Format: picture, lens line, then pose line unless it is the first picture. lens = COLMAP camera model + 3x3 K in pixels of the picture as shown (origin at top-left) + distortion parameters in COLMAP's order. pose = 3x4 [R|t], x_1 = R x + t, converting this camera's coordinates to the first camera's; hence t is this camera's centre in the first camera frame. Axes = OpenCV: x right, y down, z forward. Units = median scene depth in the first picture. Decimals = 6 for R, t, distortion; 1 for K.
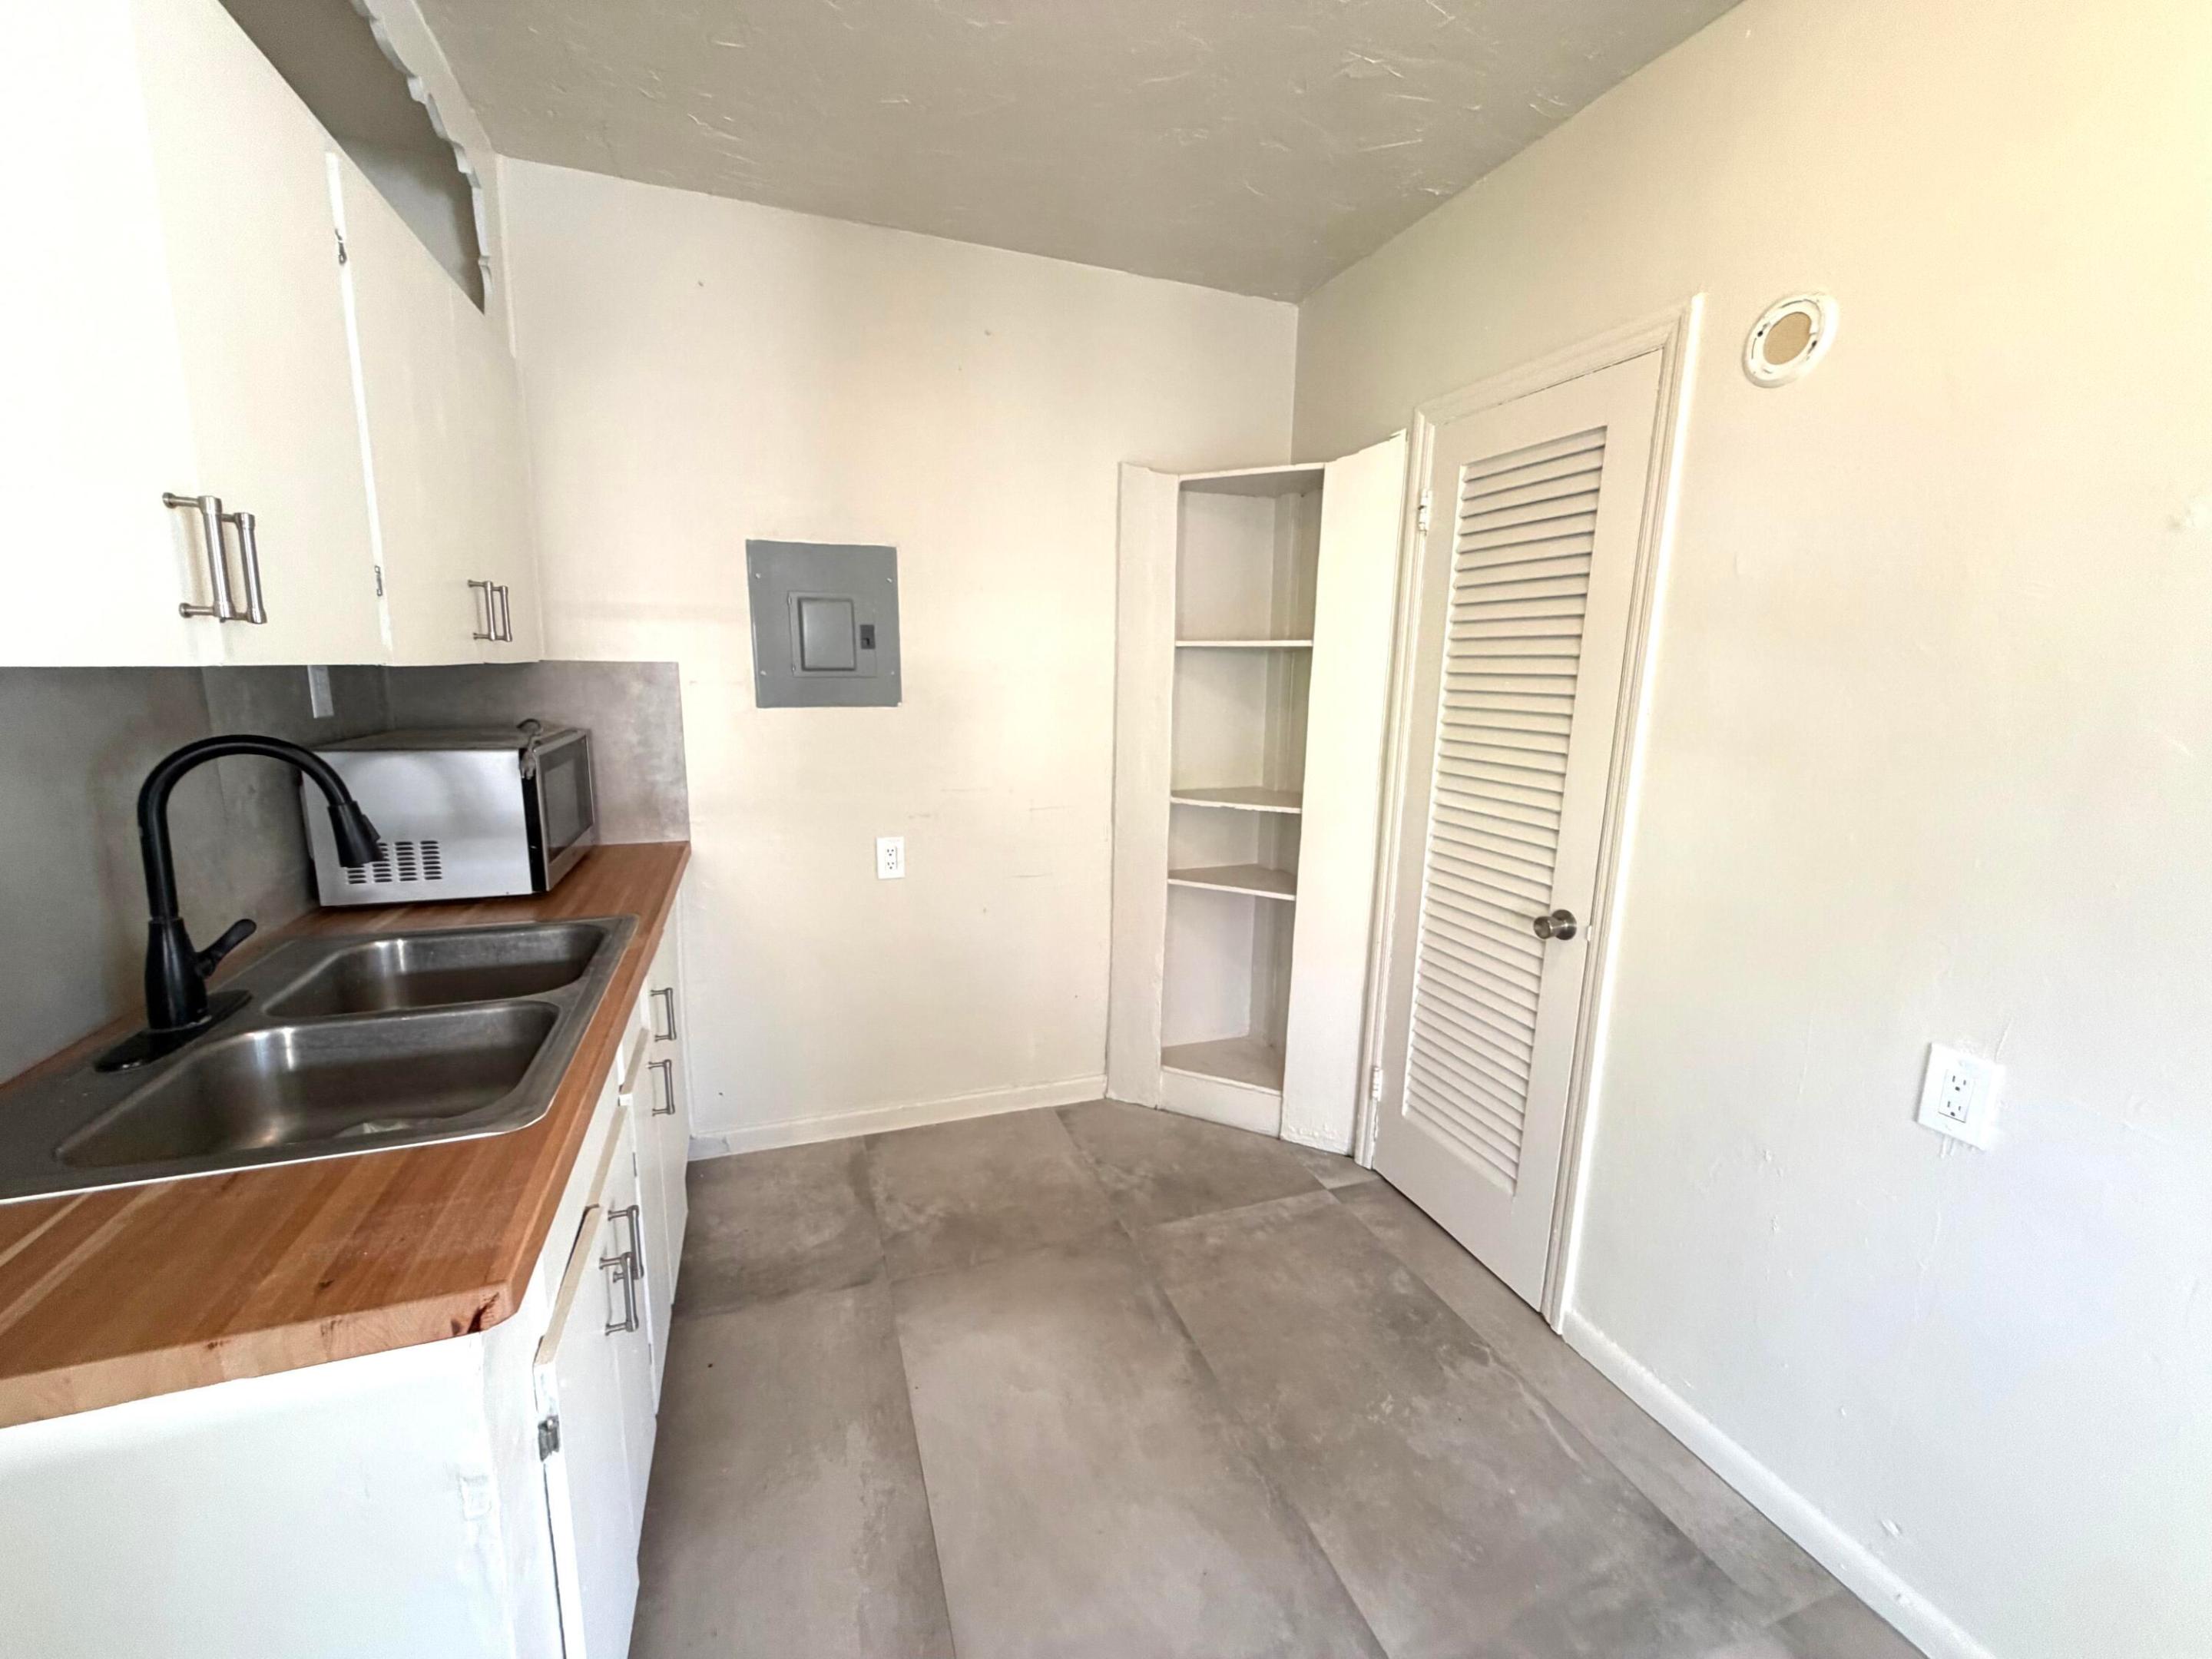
lens RADIAL K [[885.9, 0, 1096.8], [0, 885.9, 827.8], [0, 0, 1]] dist [-0.000783, -0.000249]
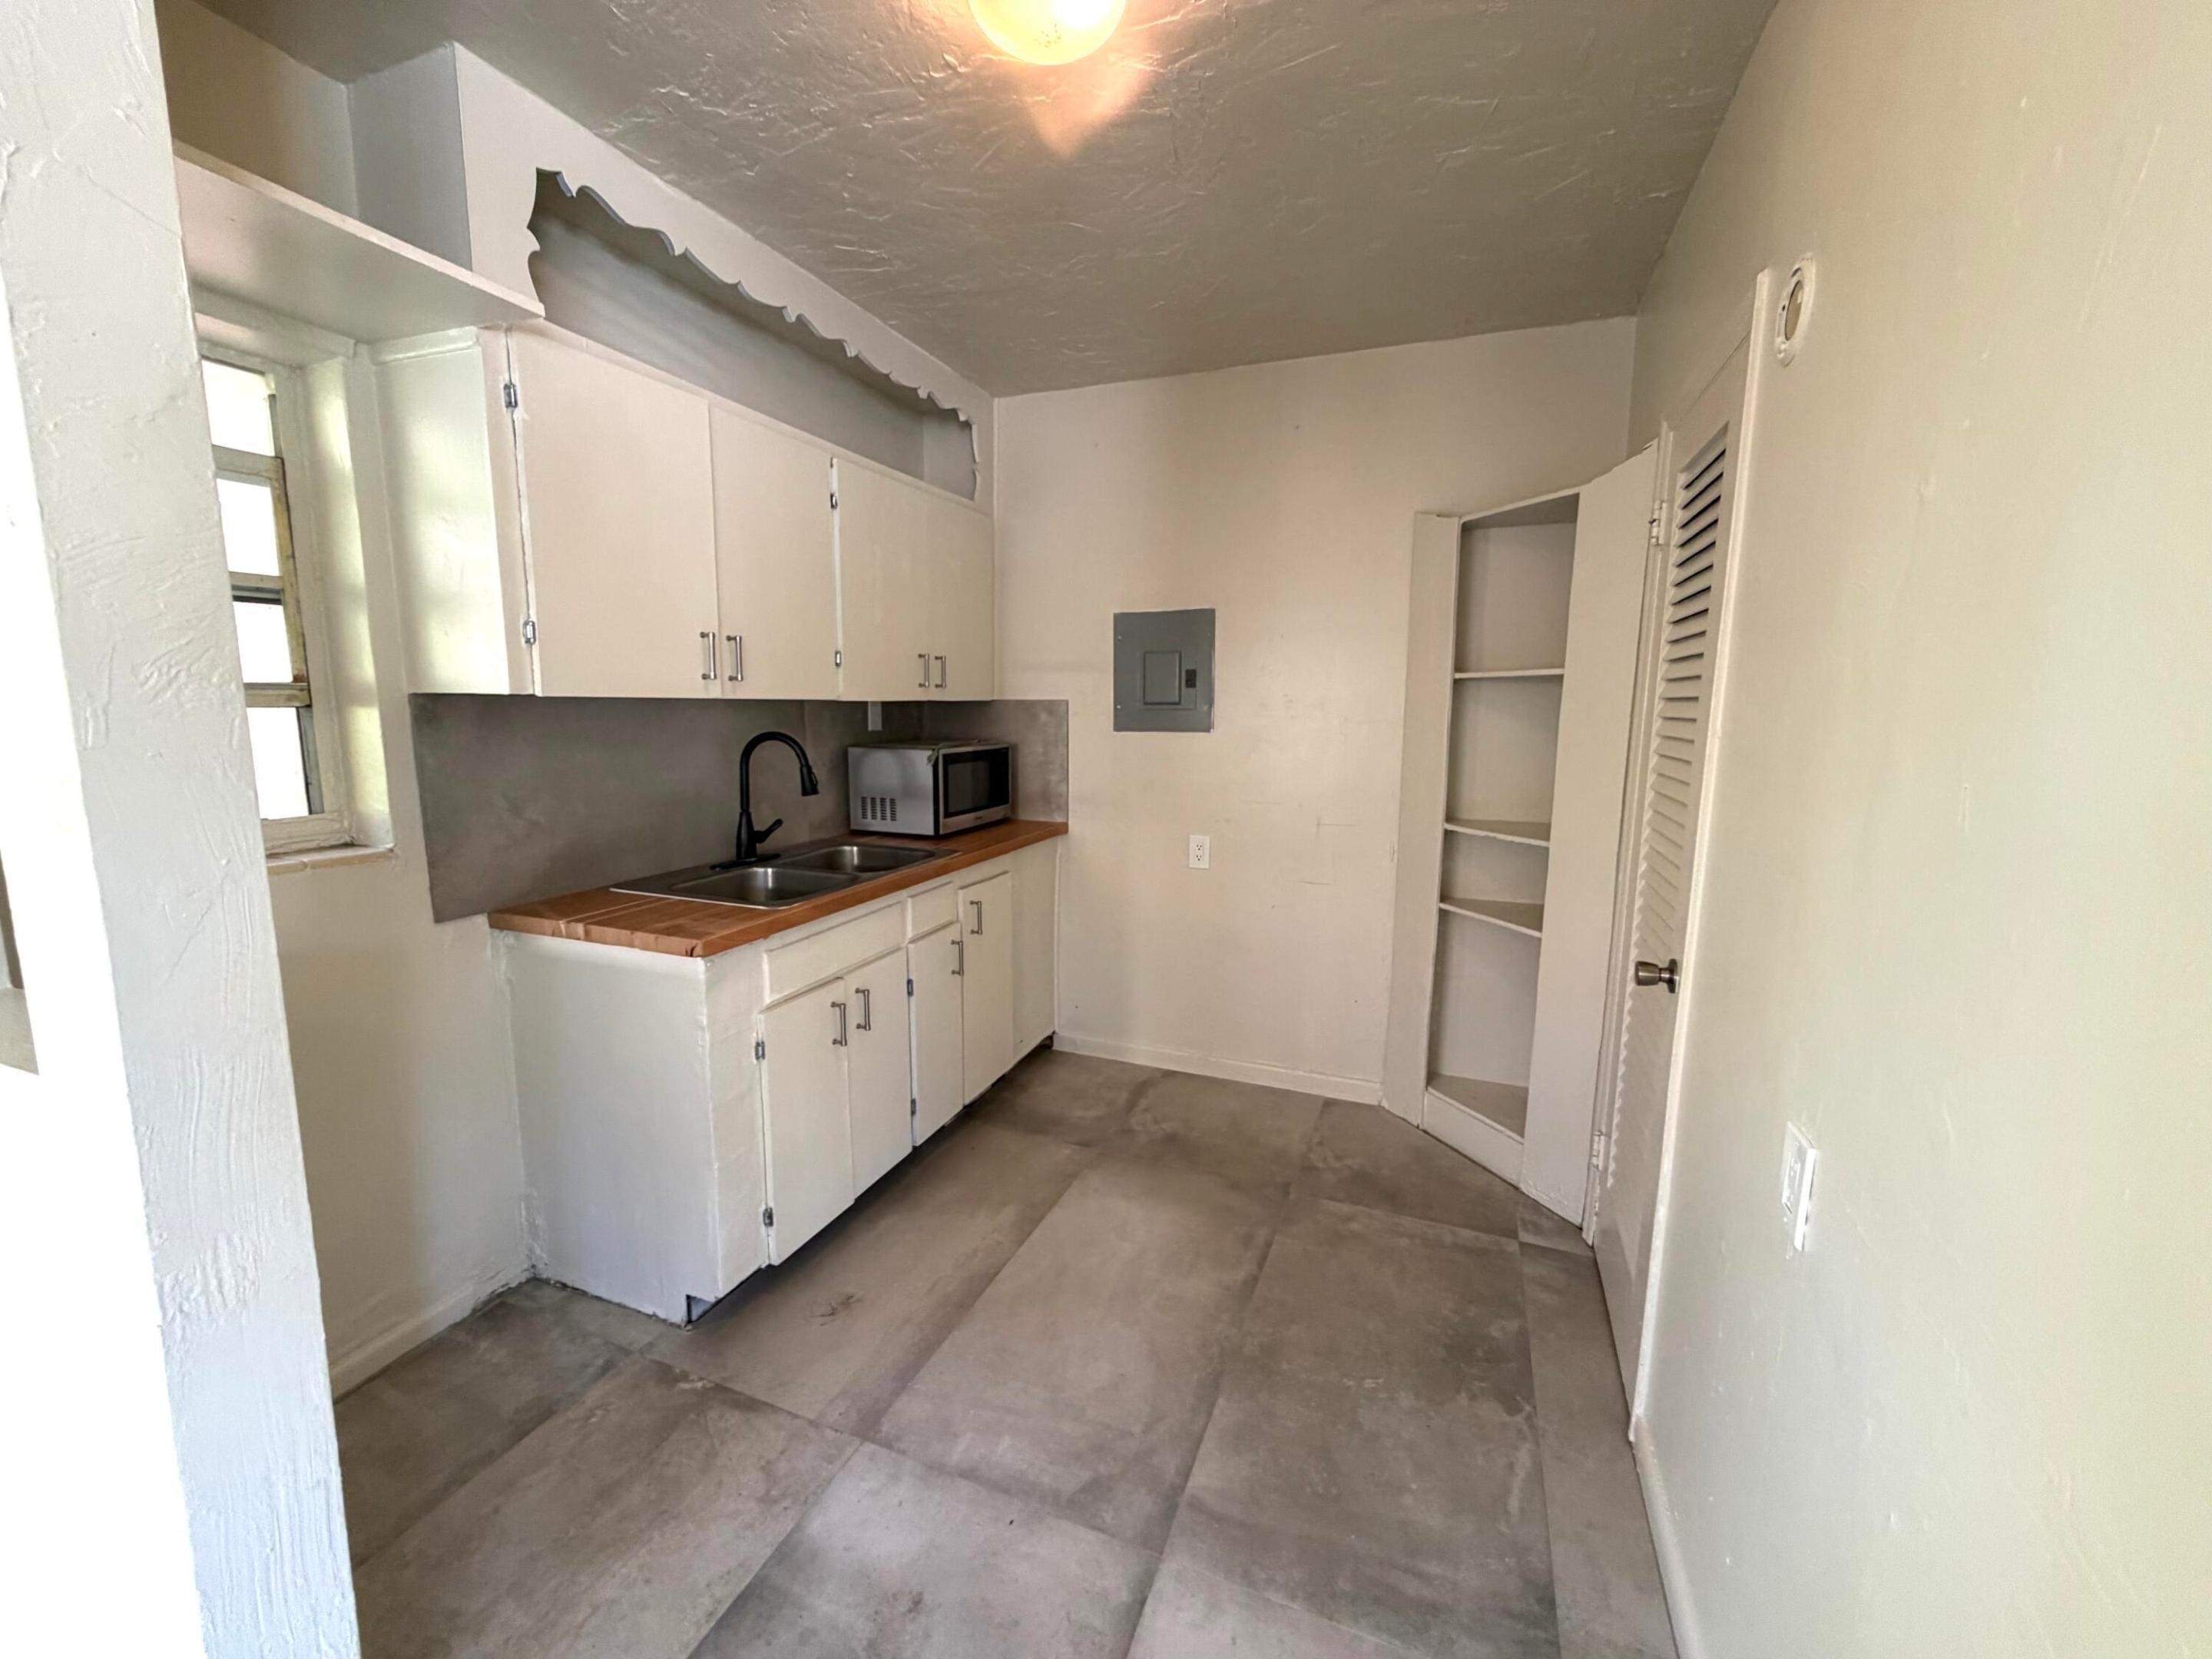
lens RADIAL K [[885.9, 0, 1094.5], [0, 885.9, 826.8], [0, 0, 1]] dist [-0.000783, -0.000249]
pose [[0.742047, 0.080698, -0.665473, 0.564829], [-0.113639, 0.993503, -0.006239, 0.026691], [0.660645, 0.080254, 0.746396, -0.049722]]
